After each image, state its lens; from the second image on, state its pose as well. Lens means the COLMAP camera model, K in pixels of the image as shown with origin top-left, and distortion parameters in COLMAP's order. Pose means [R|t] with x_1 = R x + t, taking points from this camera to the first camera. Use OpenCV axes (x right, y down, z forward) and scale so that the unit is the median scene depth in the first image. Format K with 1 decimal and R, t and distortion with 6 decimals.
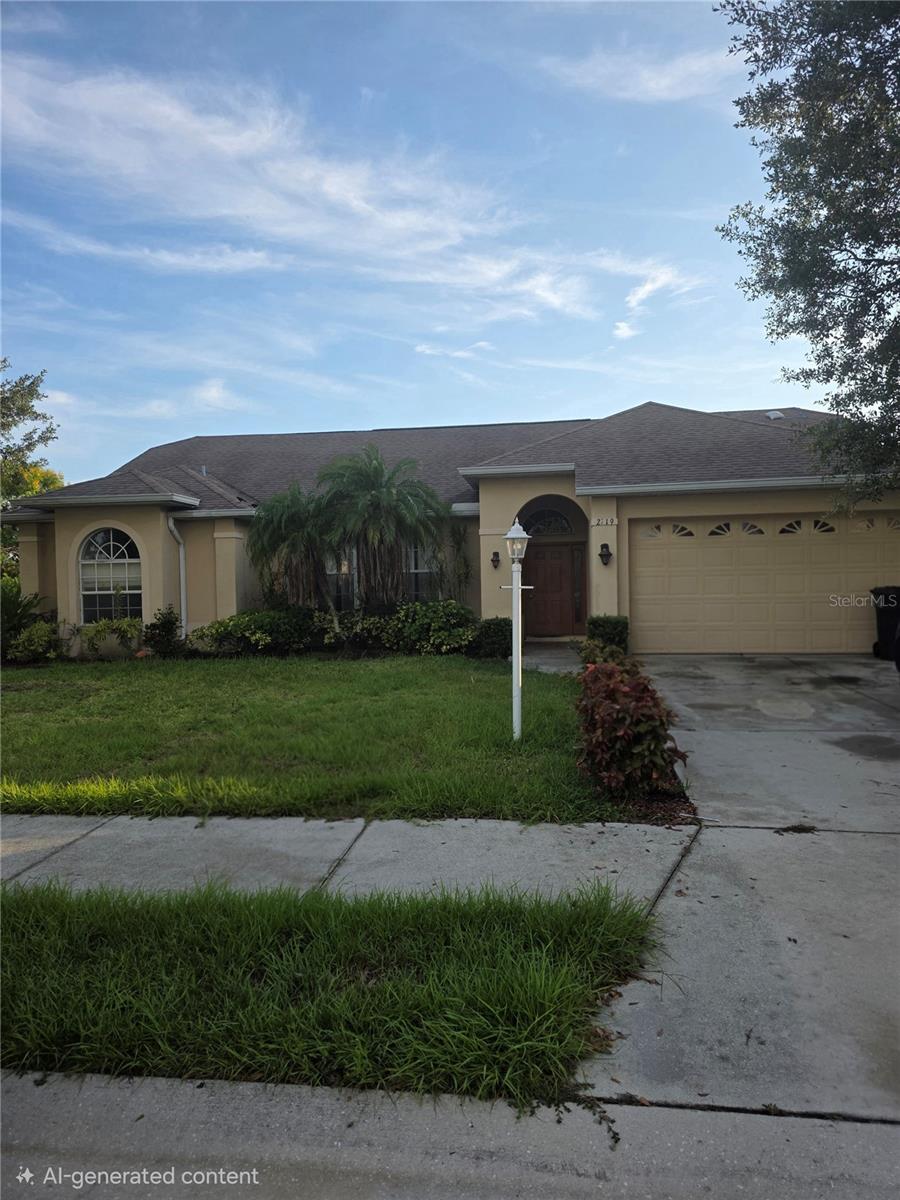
lens RADIAL K [[820.2, 0, 449.8], [0, 820.2, 601.0], [0, 0, 1]] dist [0.048875, -0.018510]
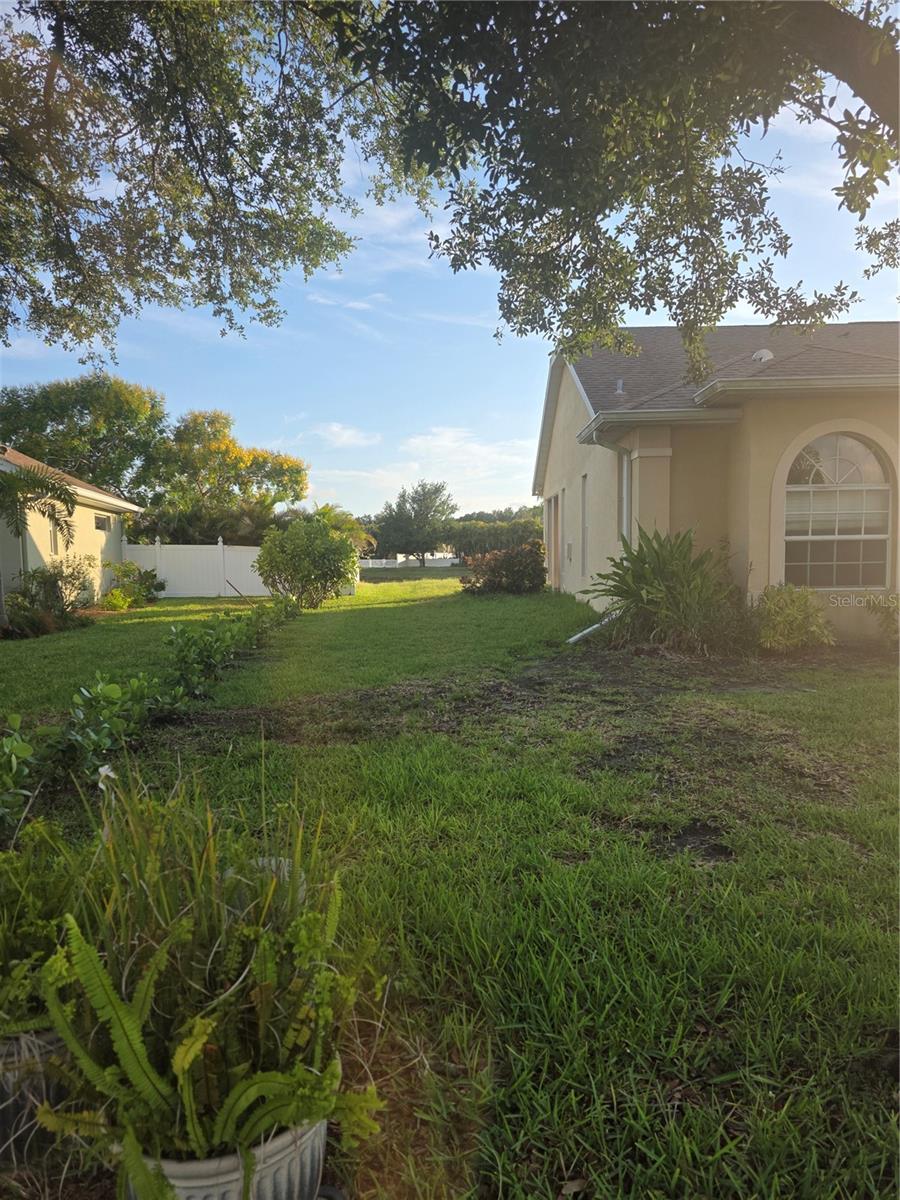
lens RADIAL K [[820.2, 0, 451.6], [0, 820.2, 602.3], [0, 0, 1]] dist [0.048875, -0.018510]
pose [[0.991845, -0.005217, 0.127339, -0.774827], [-0.001494, 0.998617, 0.052548, 0.005860], [-0.127438, -0.052310, 0.990466, 0.418063]]
